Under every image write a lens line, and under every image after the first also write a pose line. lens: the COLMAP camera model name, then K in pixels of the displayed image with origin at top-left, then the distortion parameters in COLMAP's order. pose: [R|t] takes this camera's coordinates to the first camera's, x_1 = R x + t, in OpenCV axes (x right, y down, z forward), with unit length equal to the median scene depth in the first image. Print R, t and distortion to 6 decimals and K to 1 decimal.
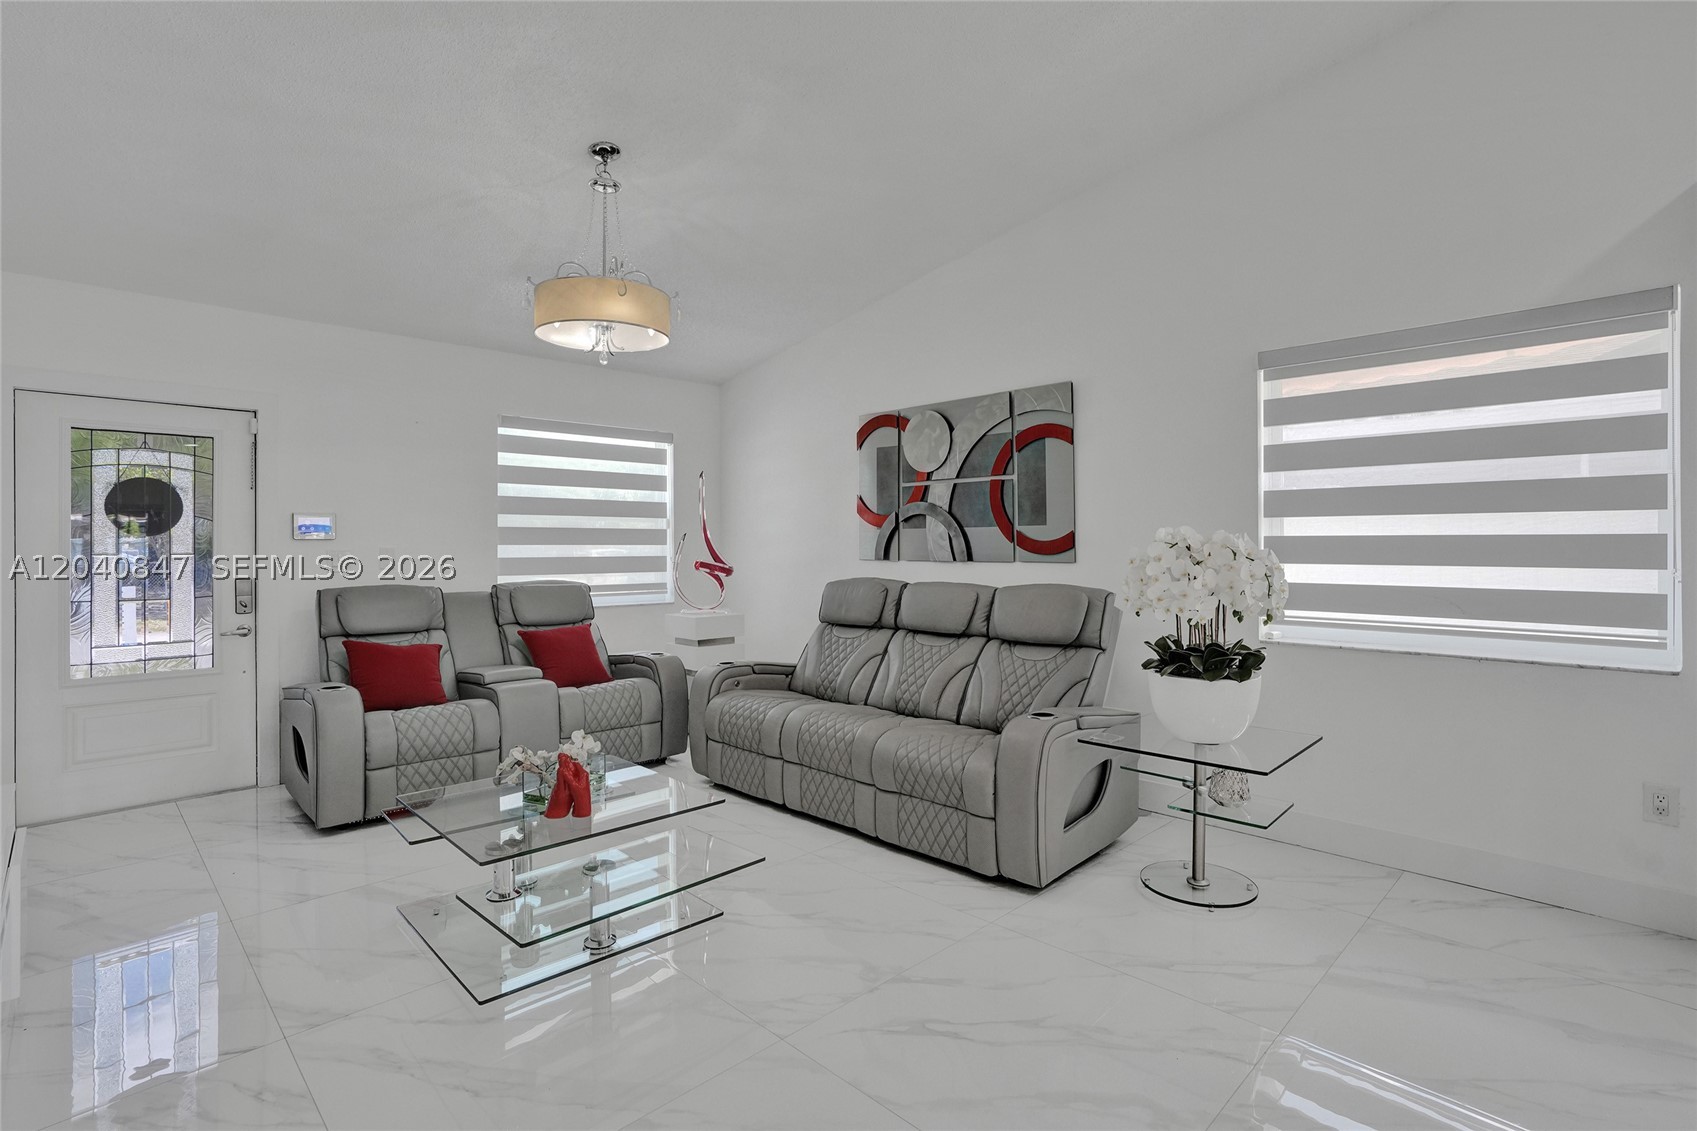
lens RADIAL K [[819.7, 0, 850.0], [0, 819.7, 542.7], [0, 0, 1]] dist [-0.002704, -0.000015]
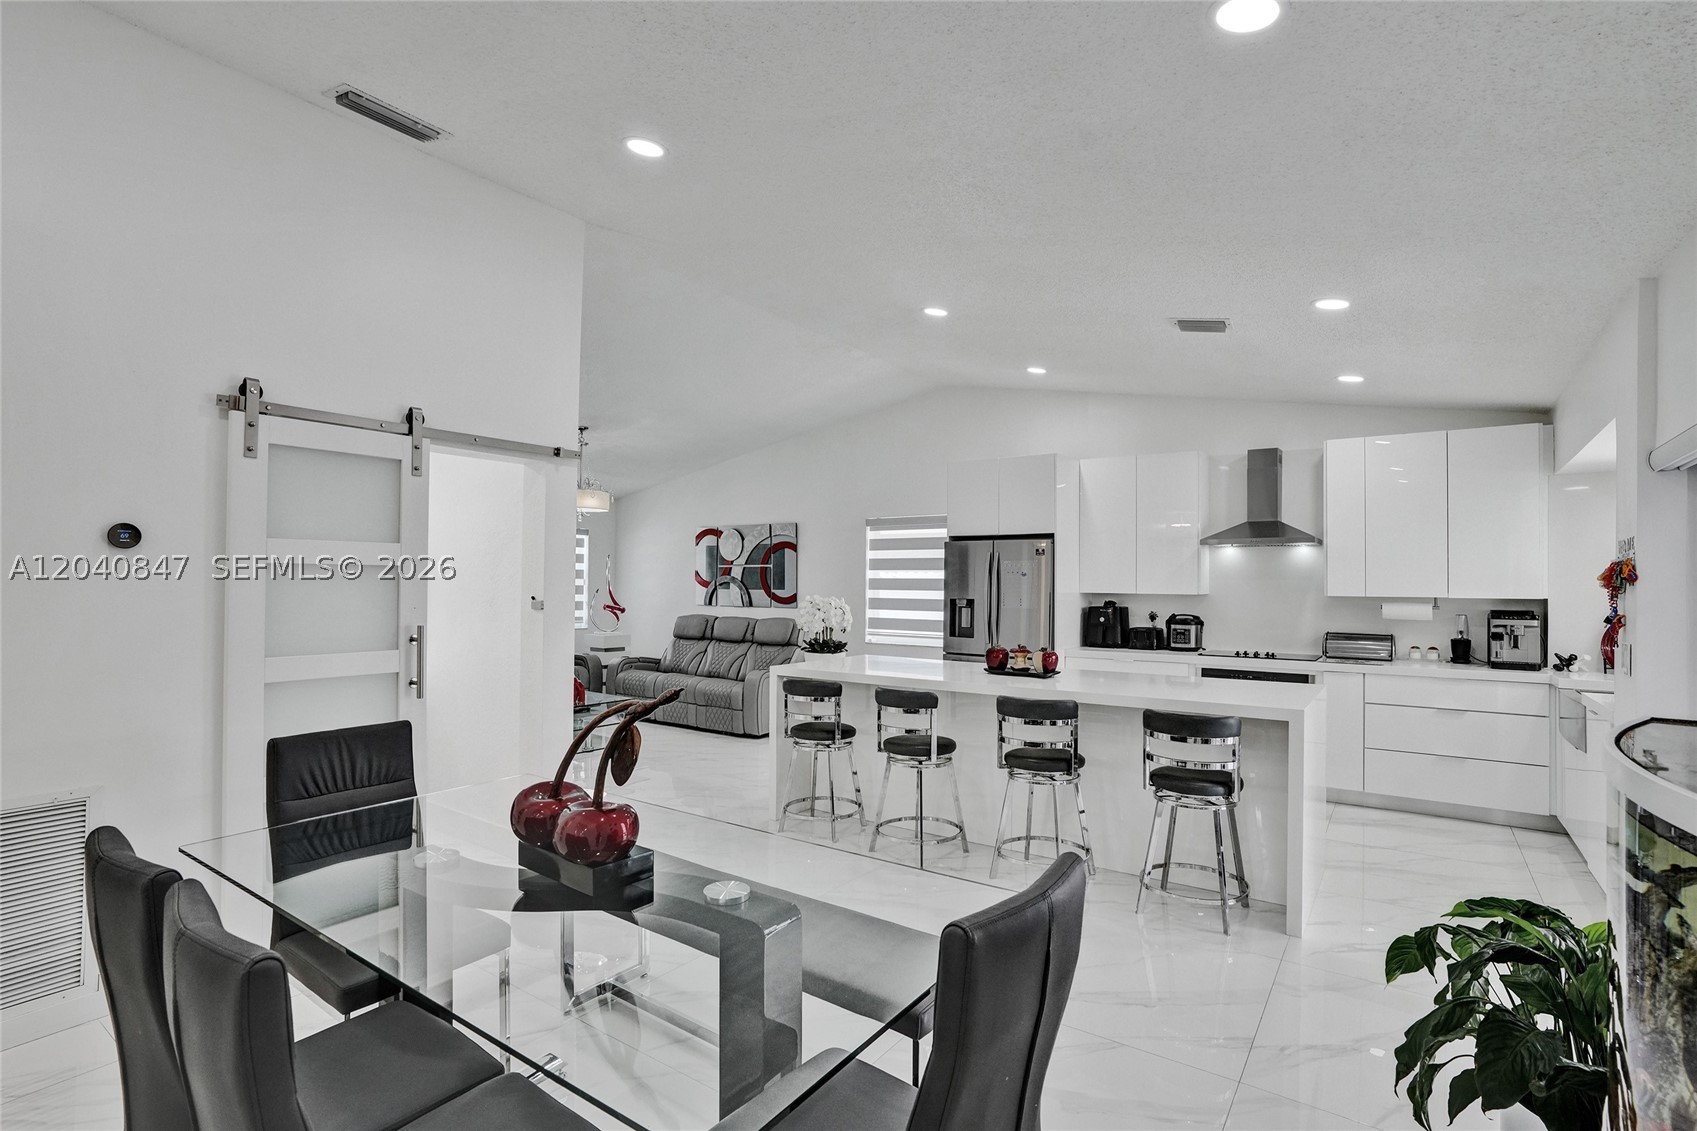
lens RADIAL K [[803.2, 0, 850.1], [0, 803.2, 569.1], [0, 0, 1]] dist [-0.032750, 0.000900]
pose [[0.984626, 0.016349, 0.173907, 0.045801], [-0.013643, 0.999767, -0.016745, -0.041599], [-0.174140, 0.014115, 0.984620, -1.032475]]
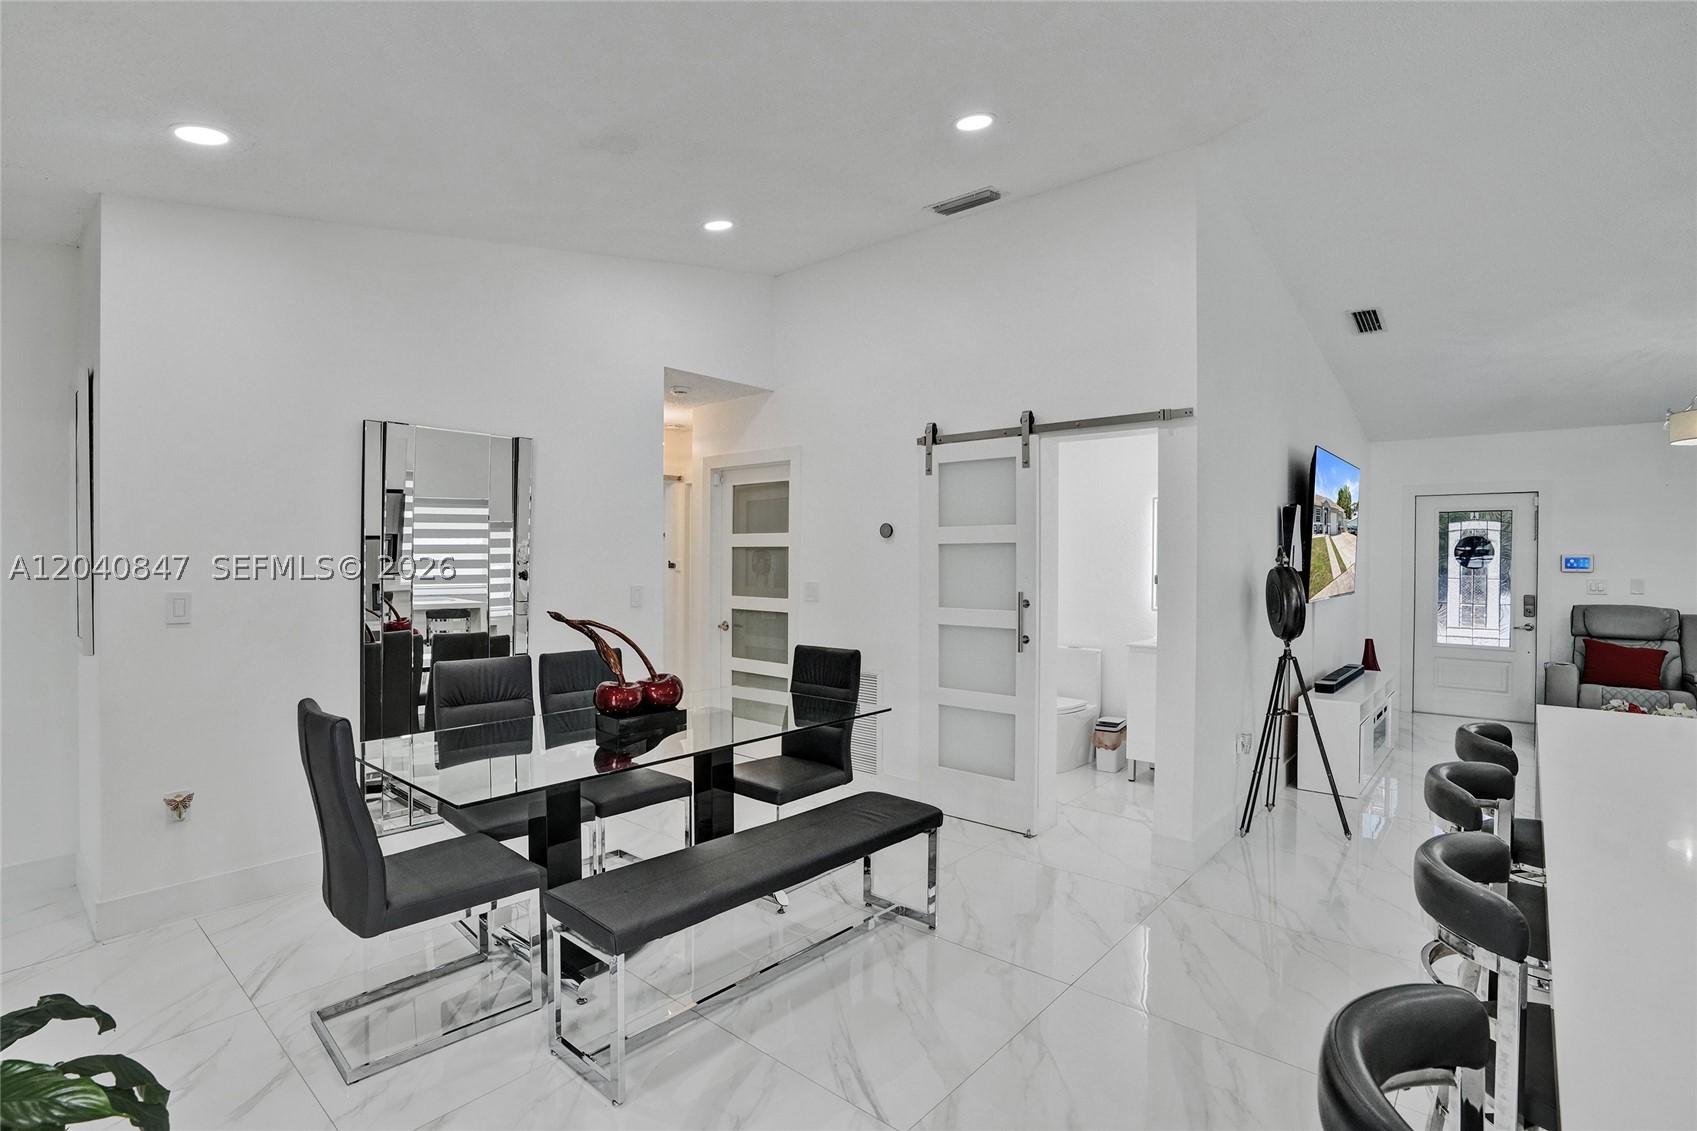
lens RADIAL K [[800.3, 0, 848.5], [0, 800.3, 565.5], [0, 0, 1]] dist [-0.032551, 0.000710]
pose [[0.071631, 0.014000, -0.997333, 0.708087], [-0.000360, 0.999902, 0.014010, -0.036289], [0.997431, -0.000645, 0.071629, -0.463565]]
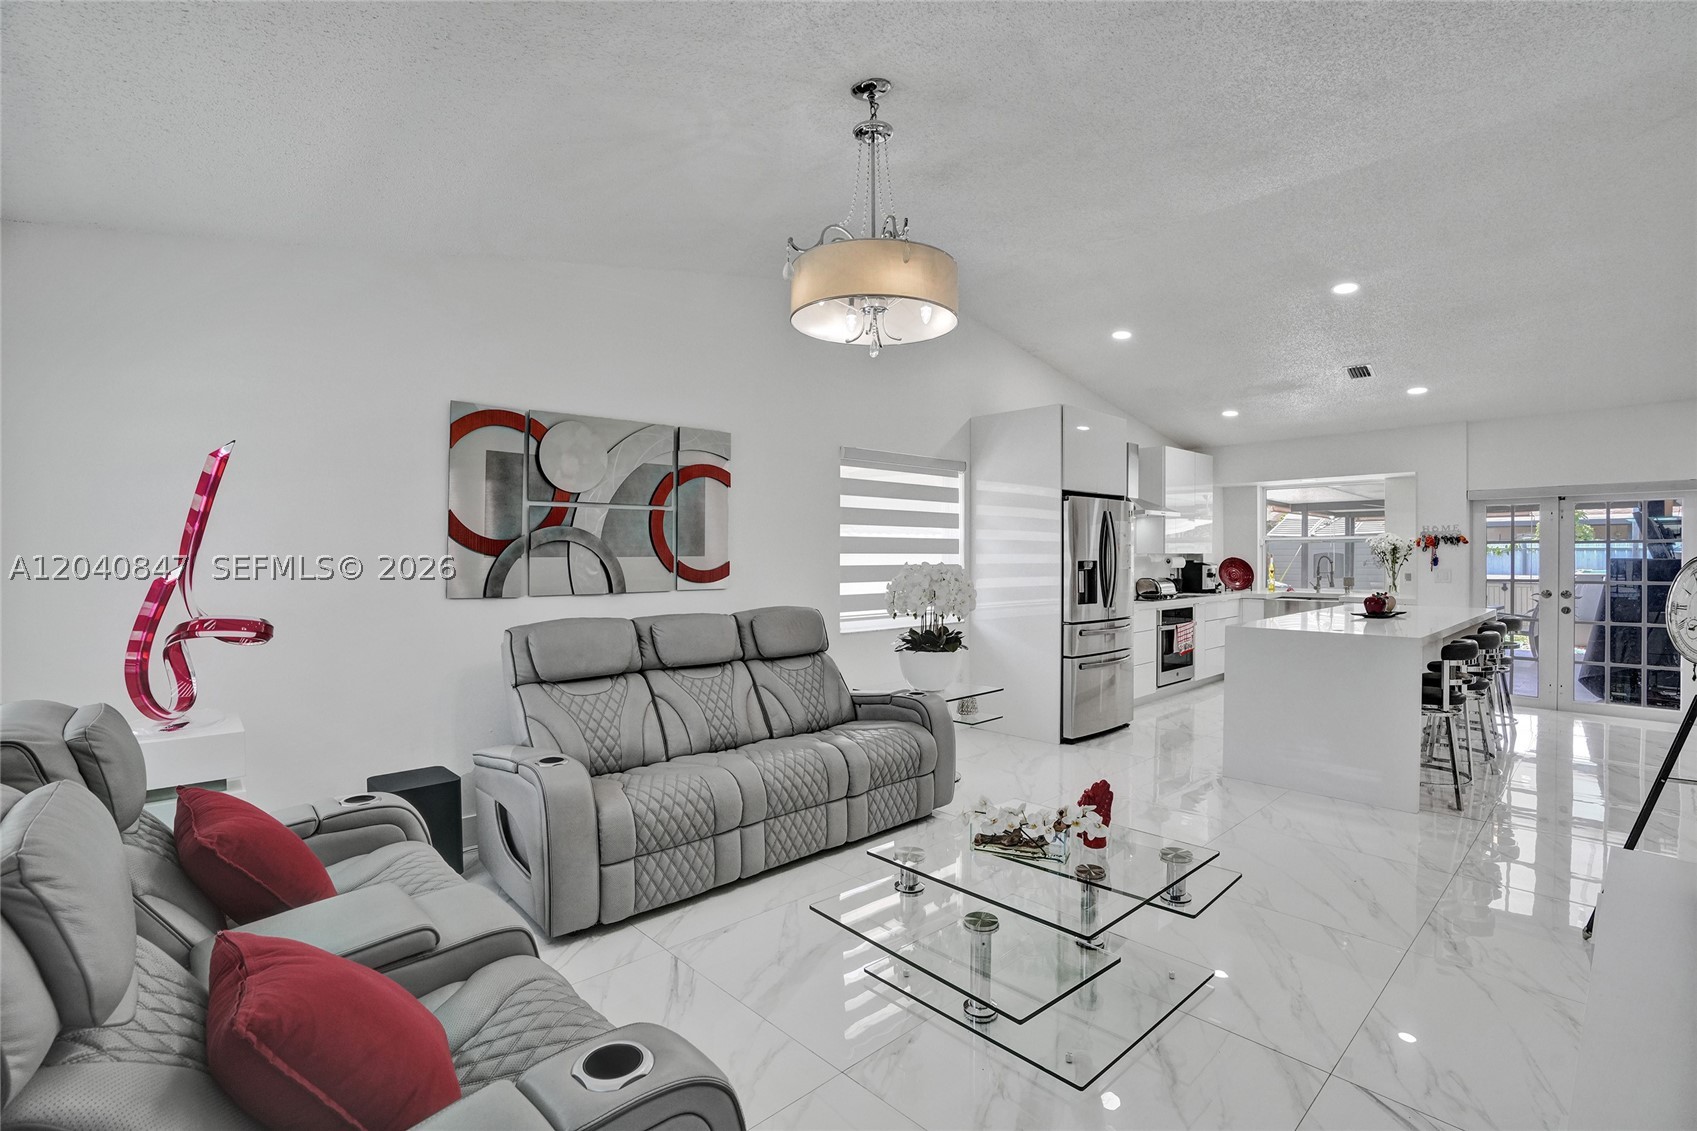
lens RADIAL K [[788.4, 0, 849.8], [0, 788.4, 558.6], [0, 0, 1]] dist [-0.045786, 0.000692]
pose [[0.033194, -0.001226, 0.999448, -0.804199], [-0.001345, 0.999998, 0.001271, -0.019524], [-0.999448, -0.001386, 0.033192, 0.755935]]
